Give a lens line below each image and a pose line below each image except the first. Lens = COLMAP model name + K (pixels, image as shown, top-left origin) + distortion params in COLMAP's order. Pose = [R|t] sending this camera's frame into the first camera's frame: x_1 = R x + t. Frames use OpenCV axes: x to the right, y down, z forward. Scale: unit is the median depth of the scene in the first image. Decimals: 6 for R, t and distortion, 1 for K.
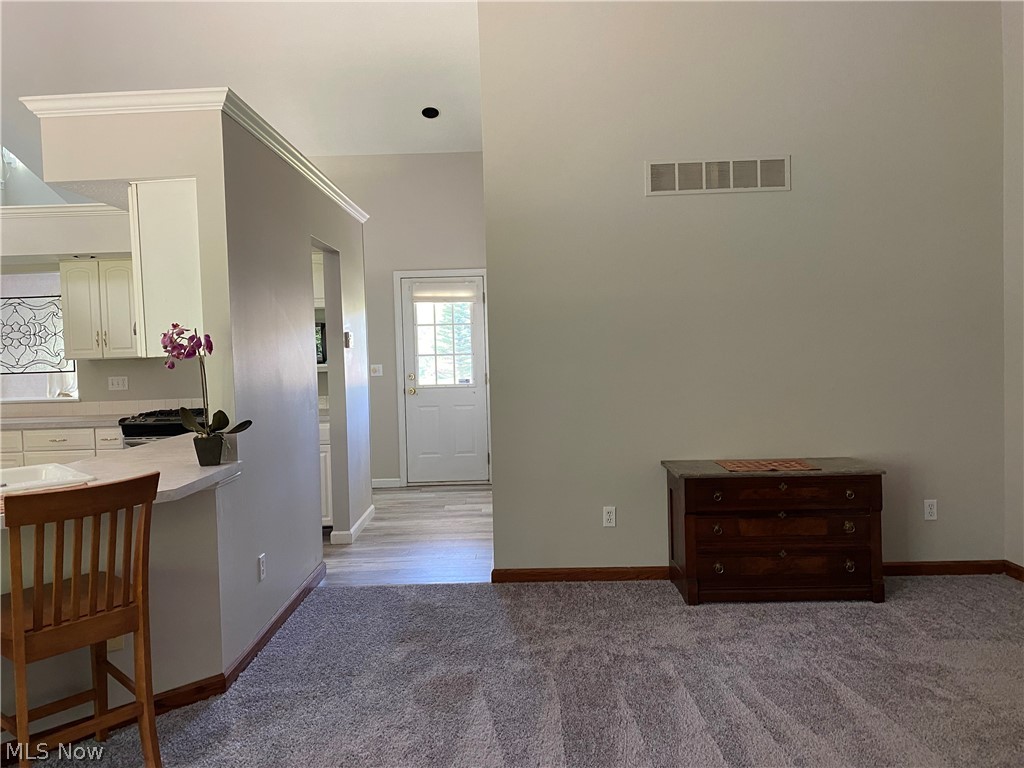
lens RADIAL K [[794.3, 0, 508.1], [0, 794.3, 375.9], [0, 0, 1]] dist [0.046146, -0.013559]
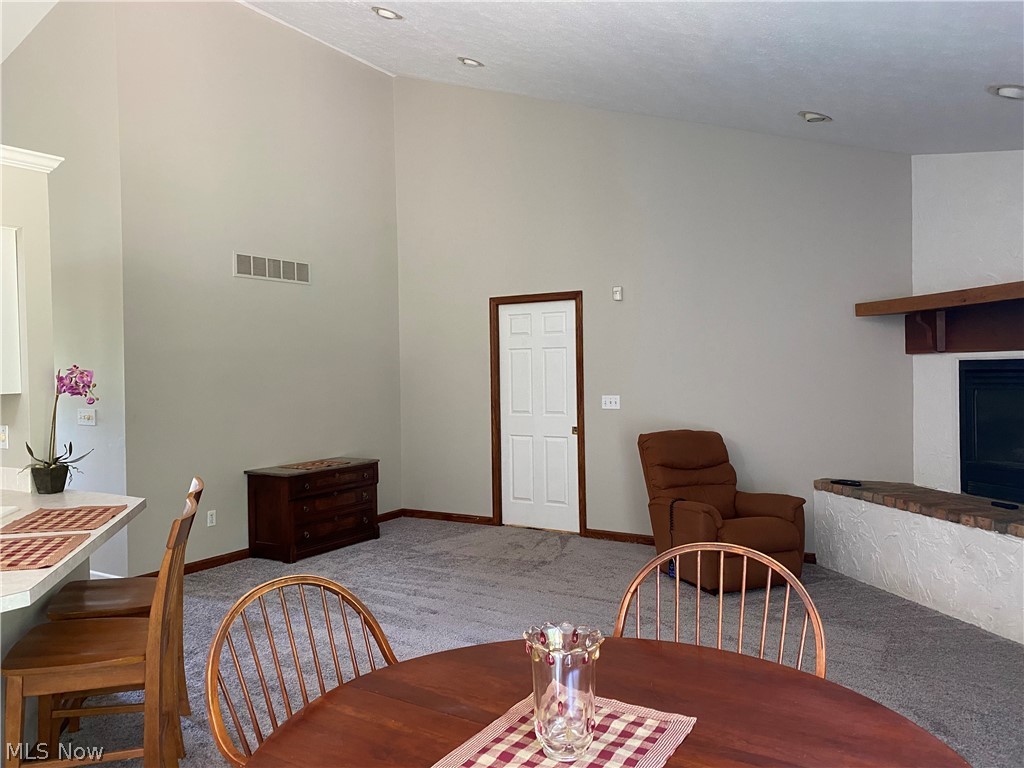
lens RADIAL K [[794.3, 0, 511.9], [0, 794.3, 382.2], [0, 0, 1]] dist [0.046146, -0.013559]
pose [[0.493059, 0.005578, 0.869978, -0.845549], [0.036534, 0.998965, -0.027111, 0.010158], [-0.869229, 0.045151, 0.492344, -0.082622]]
